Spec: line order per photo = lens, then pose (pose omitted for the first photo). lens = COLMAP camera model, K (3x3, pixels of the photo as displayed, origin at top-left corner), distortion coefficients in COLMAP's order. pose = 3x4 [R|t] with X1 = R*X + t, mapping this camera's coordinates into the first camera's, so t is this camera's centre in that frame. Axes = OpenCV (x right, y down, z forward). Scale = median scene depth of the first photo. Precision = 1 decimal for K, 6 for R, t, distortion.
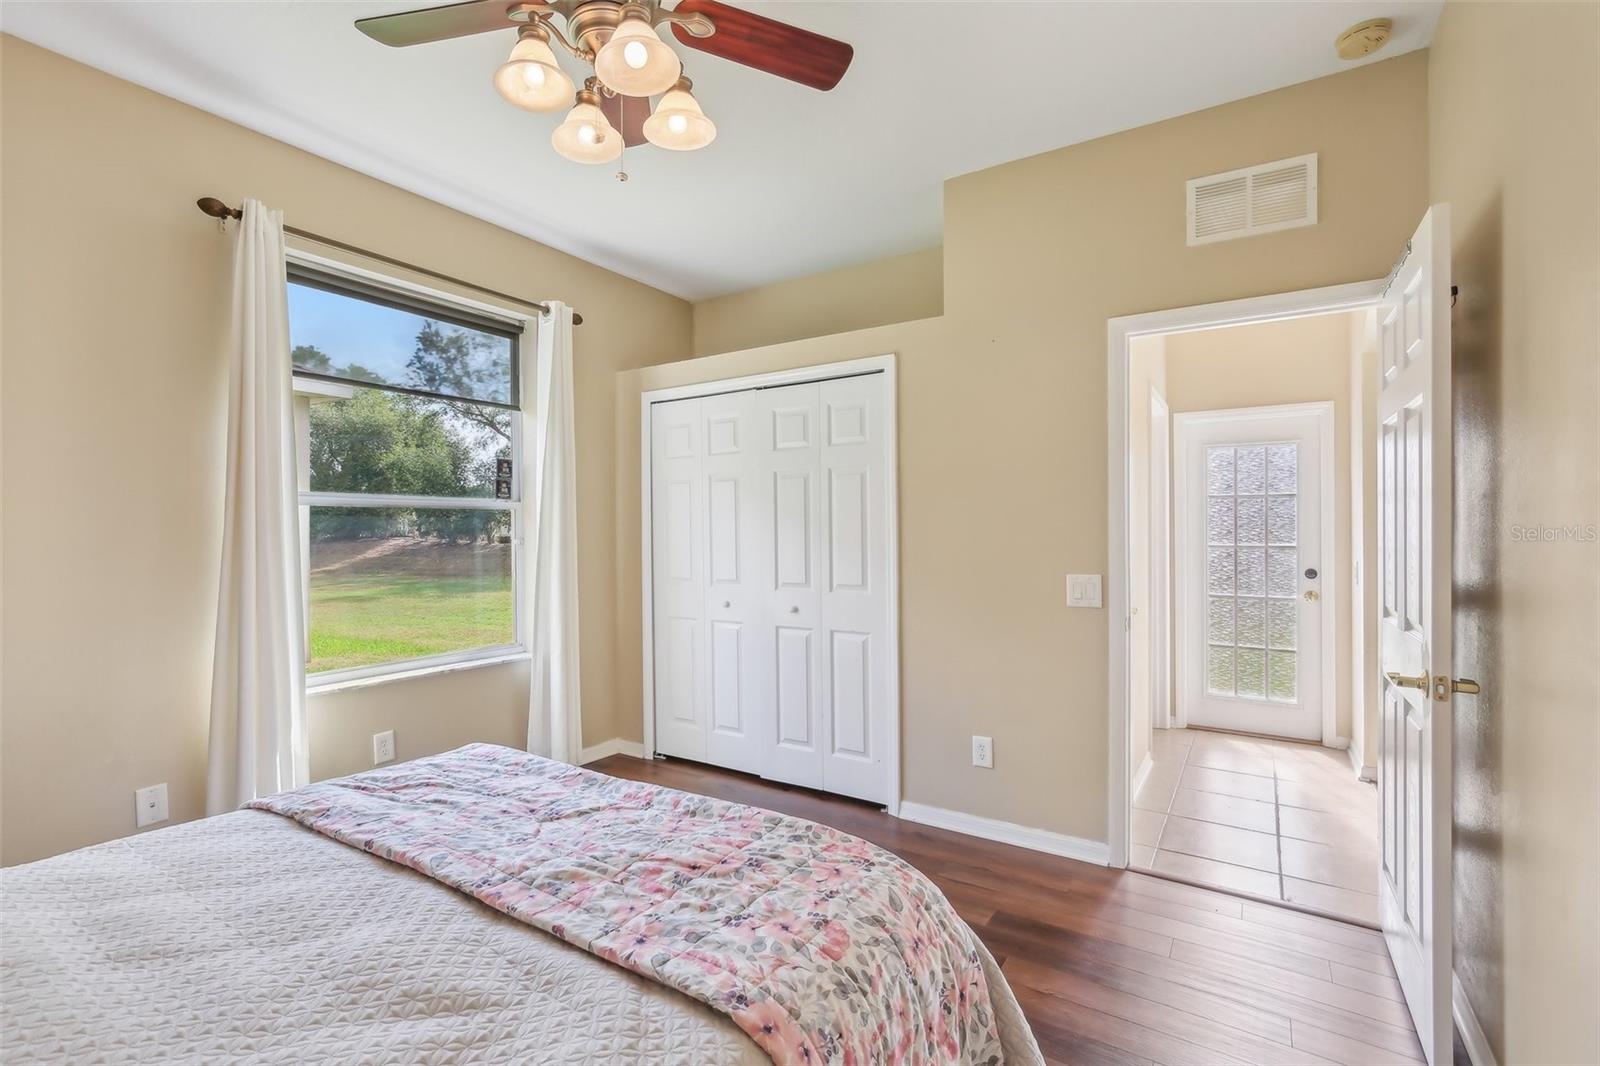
lens RADIAL K [[735.1, 0, 776.4], [0, 735.1, 545.1], [0, 0, 1]] dist [-0.001125, 0.000410]
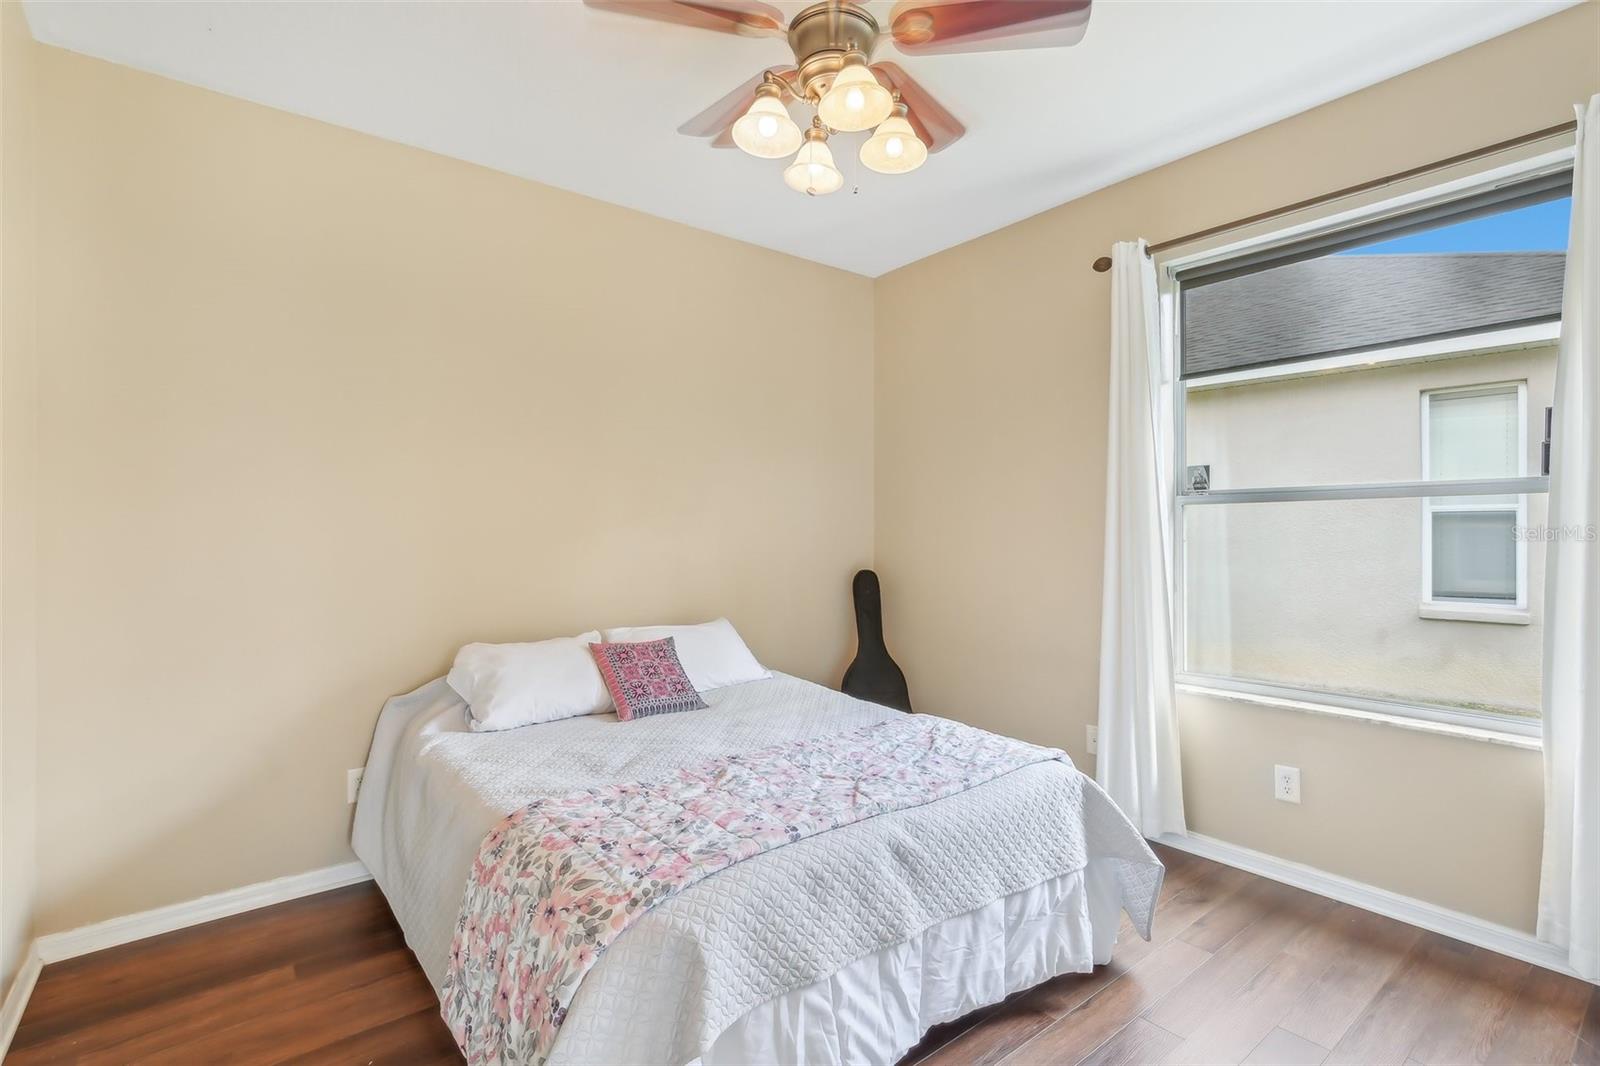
lens RADIAL K [[735.1, 0, 776.4], [0, 735.1, 545.1], [0, 0, 1]] dist [-0.001125, 0.000410]
pose [[-0.327149, 0.010826, -0.944911, 1.084410], [-0.009829, 0.999841, 0.014858, -0.027940], [0.944922, 0.014148, -0.326991, 1.621050]]
